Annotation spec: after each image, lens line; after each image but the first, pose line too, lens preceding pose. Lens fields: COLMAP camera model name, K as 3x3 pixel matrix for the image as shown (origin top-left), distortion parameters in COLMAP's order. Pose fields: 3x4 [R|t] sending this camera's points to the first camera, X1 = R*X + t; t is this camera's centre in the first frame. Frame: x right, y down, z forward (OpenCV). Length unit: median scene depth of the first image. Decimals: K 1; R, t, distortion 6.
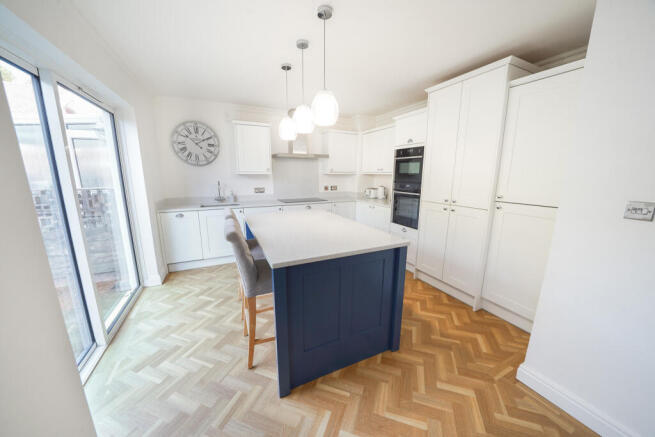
lens RADIAL K [[229.4, 0, 327.9], [0, 229.4, 217.9], [0, 0, 1]] dist [-0.002963, -0.000091]
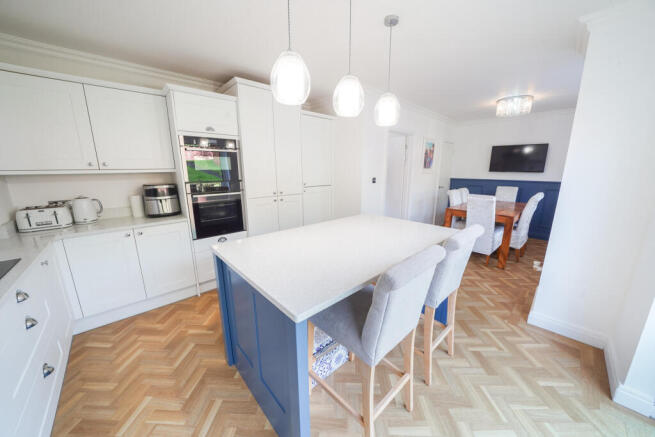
lens RADIAL K [[229.4, 0, 328.2], [0, 229.4, 218.2], [0, 0, 1]] dist [-0.002963, -0.000091]
pose [[-0.287898, -0.212668, 0.933749, -0.658302], [0.185833, 0.944091, 0.272320, -0.217300], [-0.939458, 0.251922, -0.232281, 1.032756]]
